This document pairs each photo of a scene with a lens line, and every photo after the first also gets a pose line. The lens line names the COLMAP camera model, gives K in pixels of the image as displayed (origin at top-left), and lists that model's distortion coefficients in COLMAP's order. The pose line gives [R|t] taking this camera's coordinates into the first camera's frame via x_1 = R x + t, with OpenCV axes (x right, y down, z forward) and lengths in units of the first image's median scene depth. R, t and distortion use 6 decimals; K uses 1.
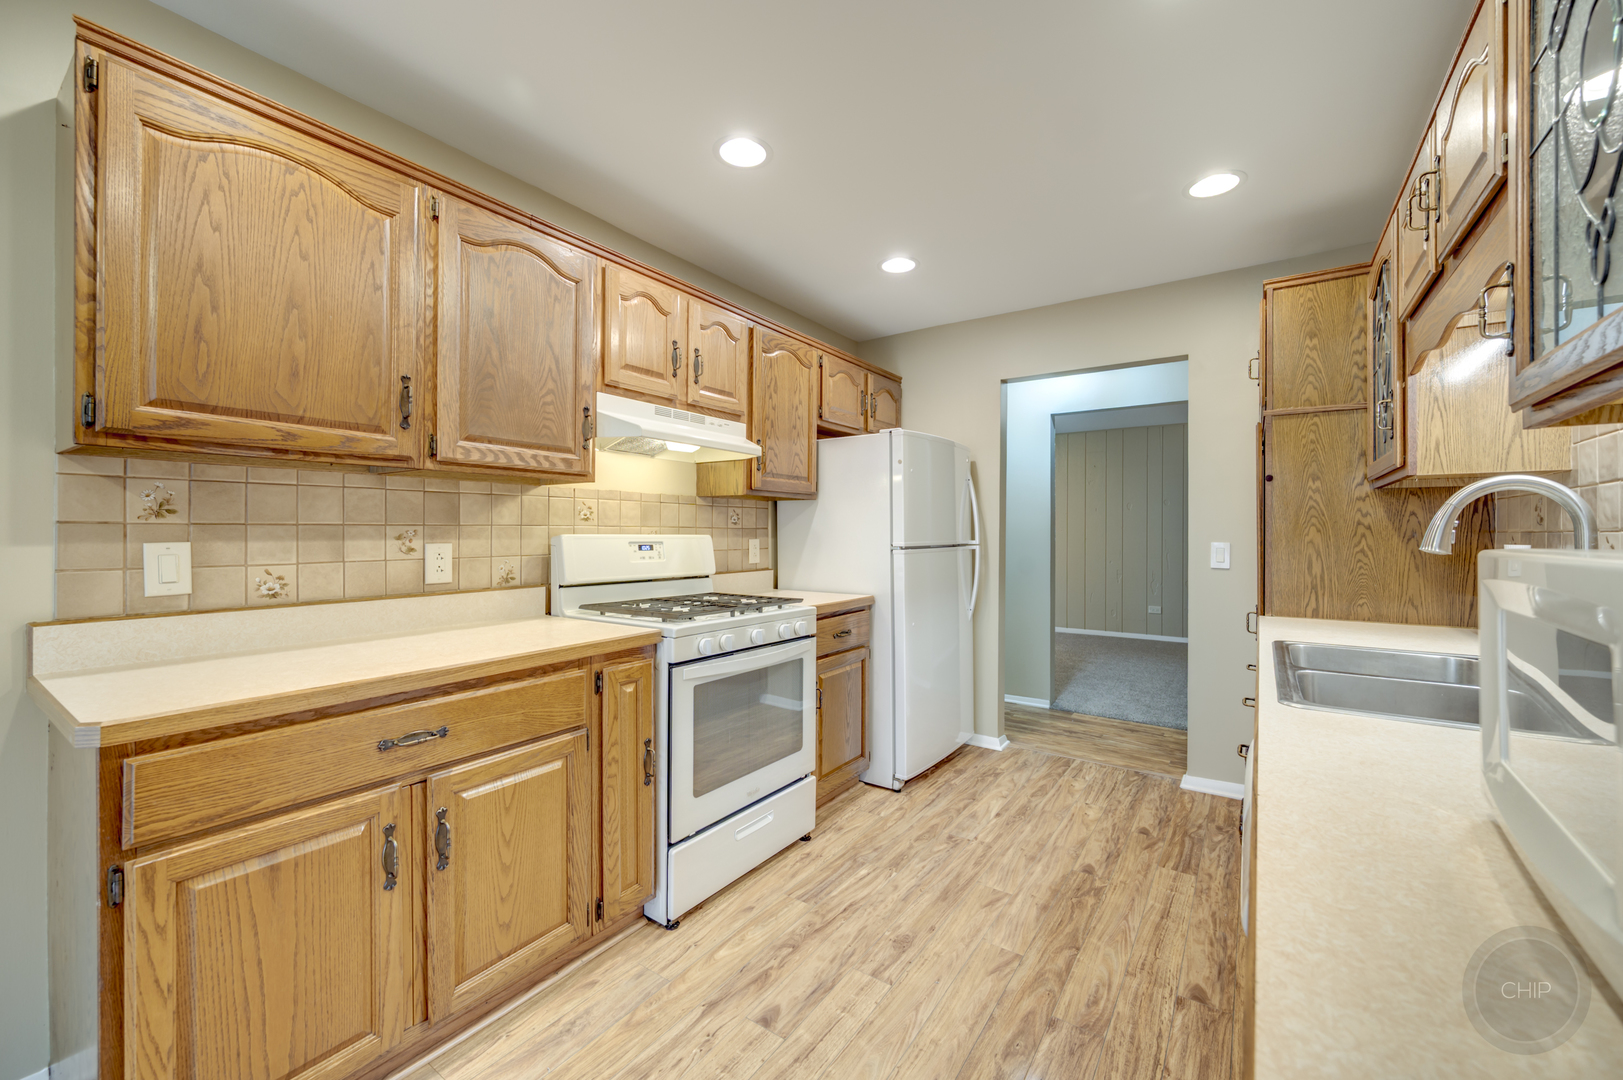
lens RADIAL K [[644.1, 0, 810.2], [0, 644.1, 533.0], [0, 0, 1]] dist [0.000545, 0.000148]
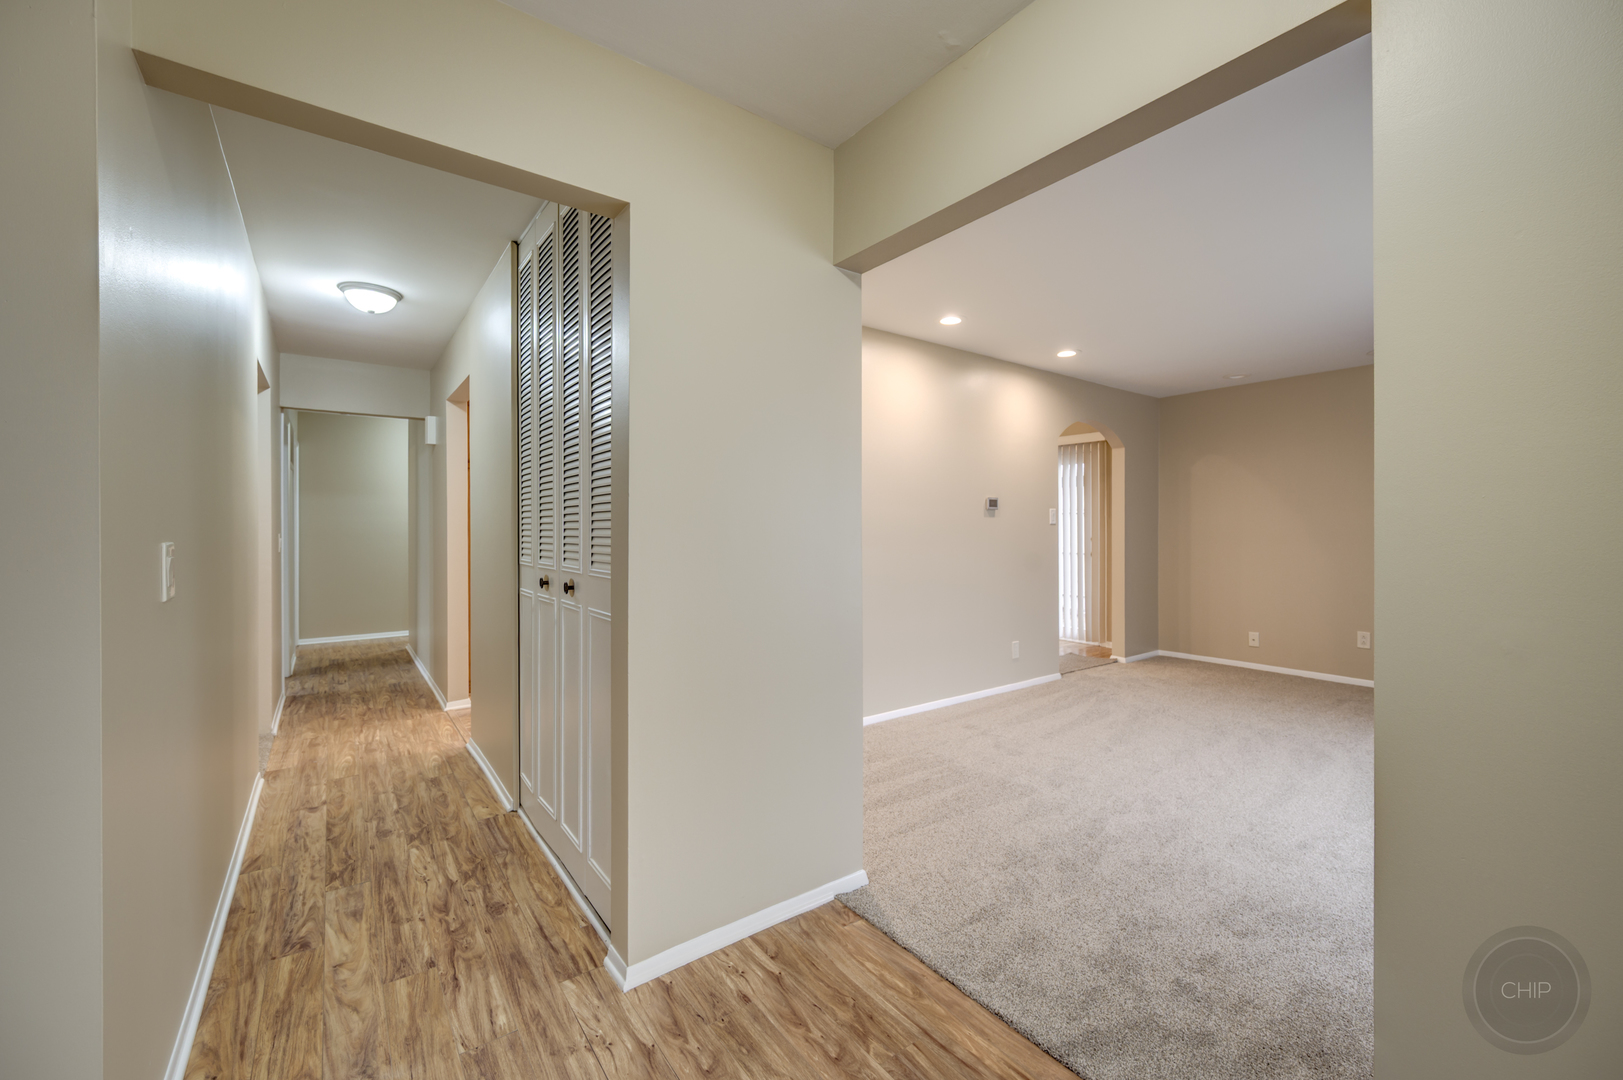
lens RADIAL K [[644.1, 0, 810.2], [0, 644.1, 533.0], [0, 0, 1]] dist [0.000545, 0.000148]
pose [[-0.947259, -0.006208, 0.320410, -0.794715], [-0.005247, 0.999979, 0.003862, -0.003728], [-0.320427, 0.001977, -0.947271, 2.826467]]
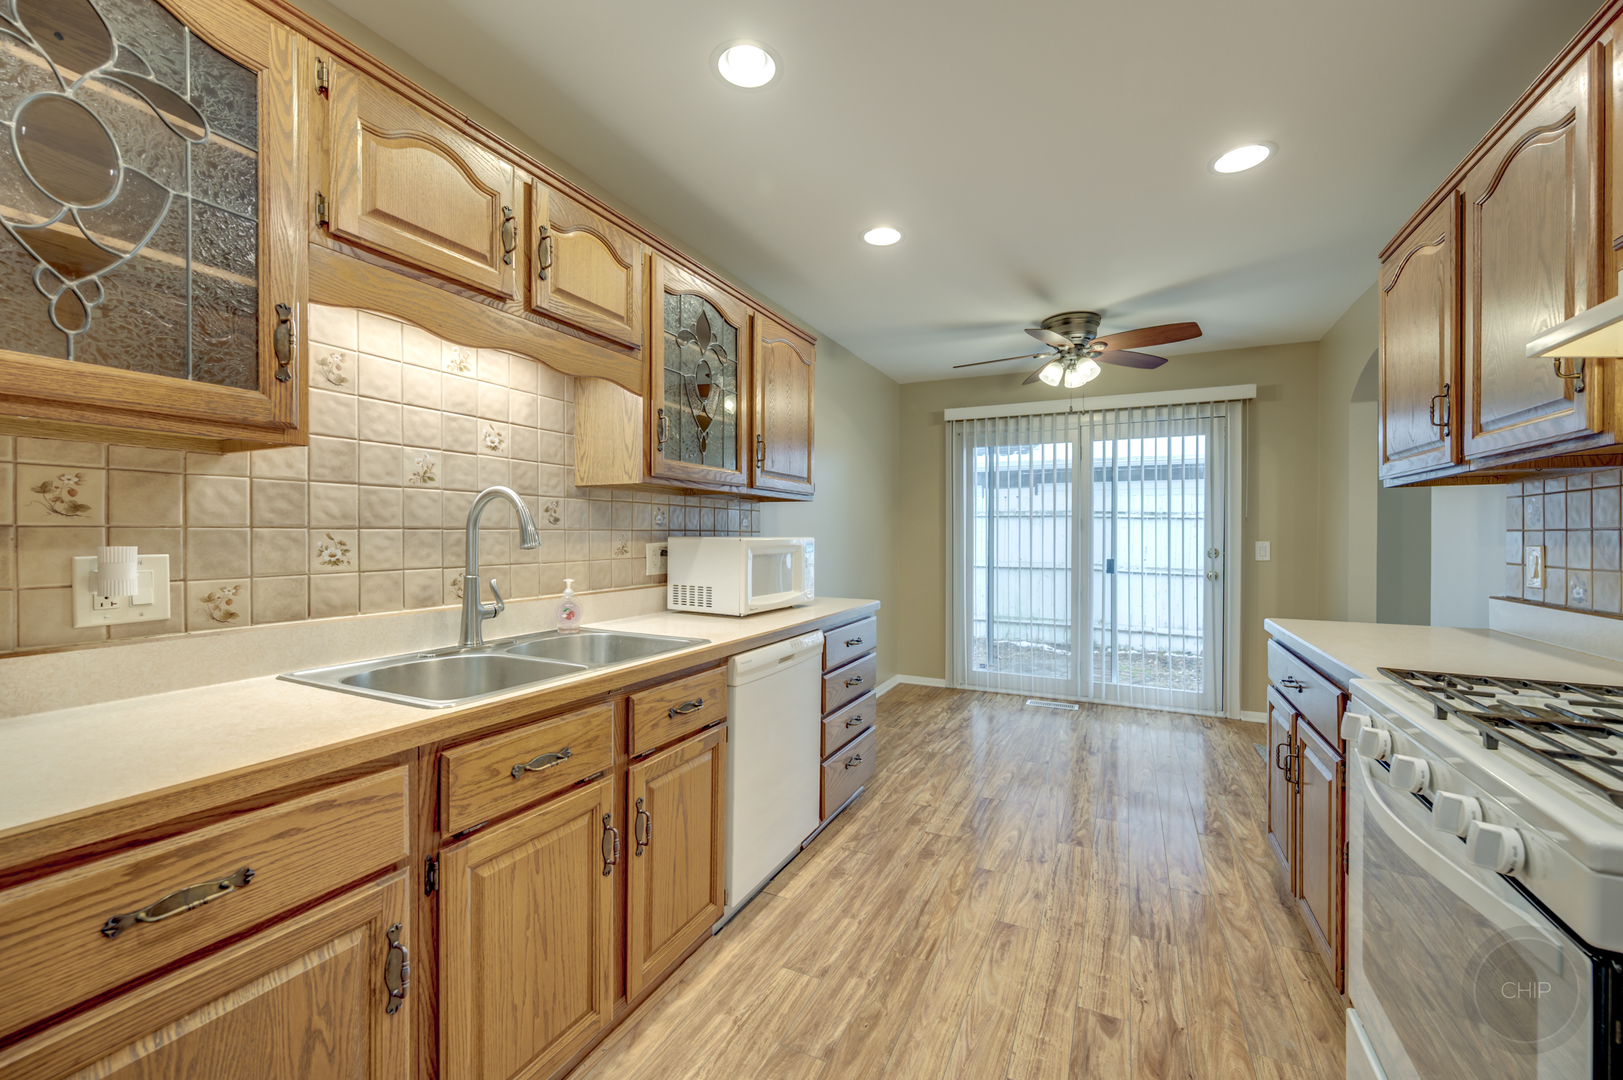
lens RADIAL K [[644.1, 0, 810.2], [0, 644.1, 533.0], [0, 0, 1]] dist [0.000545, 0.000148]
pose [[-0.988467, -0.006850, -0.151283, 0.382486], [-0.006879, 0.999976, -0.000327, 0.000610], [0.151282, 0.000717, -0.988490, 1.342159]]
